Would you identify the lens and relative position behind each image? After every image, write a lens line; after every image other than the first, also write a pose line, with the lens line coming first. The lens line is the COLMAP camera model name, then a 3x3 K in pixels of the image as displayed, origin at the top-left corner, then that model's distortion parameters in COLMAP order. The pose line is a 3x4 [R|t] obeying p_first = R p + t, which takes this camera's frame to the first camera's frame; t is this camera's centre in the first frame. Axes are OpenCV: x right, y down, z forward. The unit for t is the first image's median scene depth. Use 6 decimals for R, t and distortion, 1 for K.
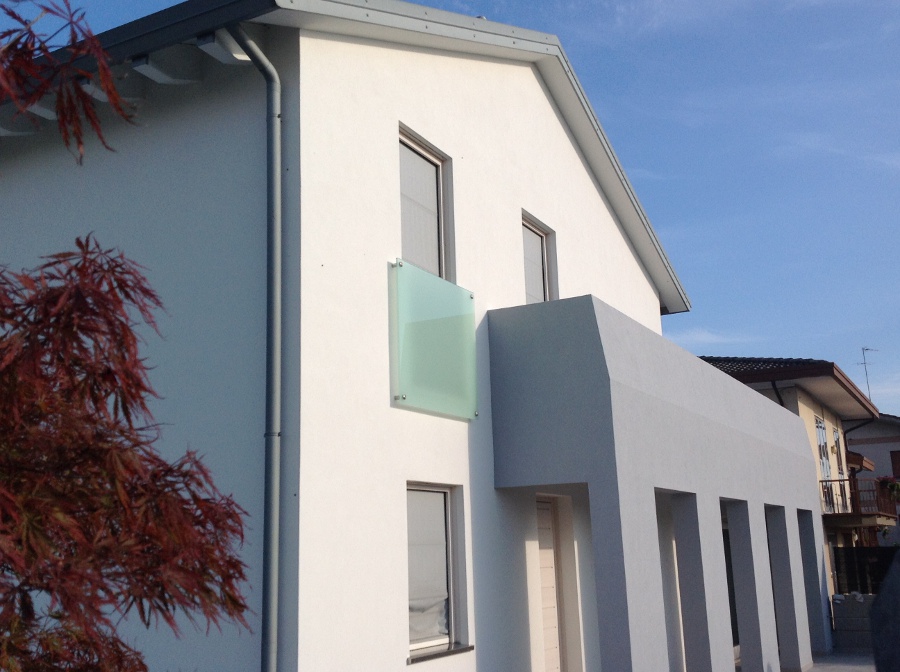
lens RADIAL K [[963.8, 0, 450.0], [0, 963.8, 336.0], [0, 0, 1]] dist [0.126015, -0.003521]
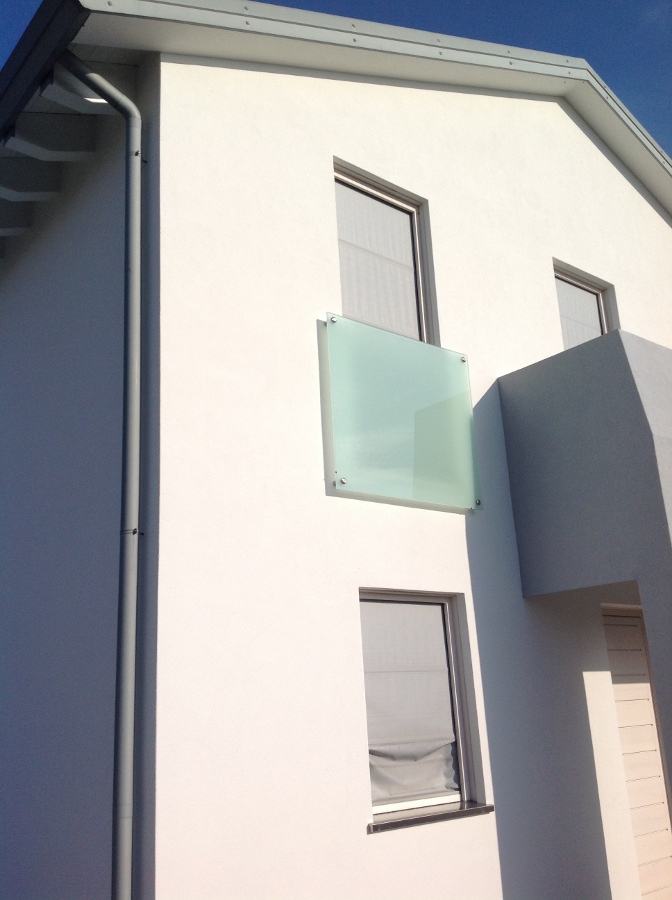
lens RADIAL K [[844.8, 0, 336.0], [0, 844.8, 450.0], [0, 0, 1]] dist [0.188049, -0.447369]
pose [[0.927860, -0.122936, -0.352083, 0.177511], [0.104030, 0.991950, -0.072201, 0.080300], [0.358125, 0.030365, 0.933180, 0.326196]]
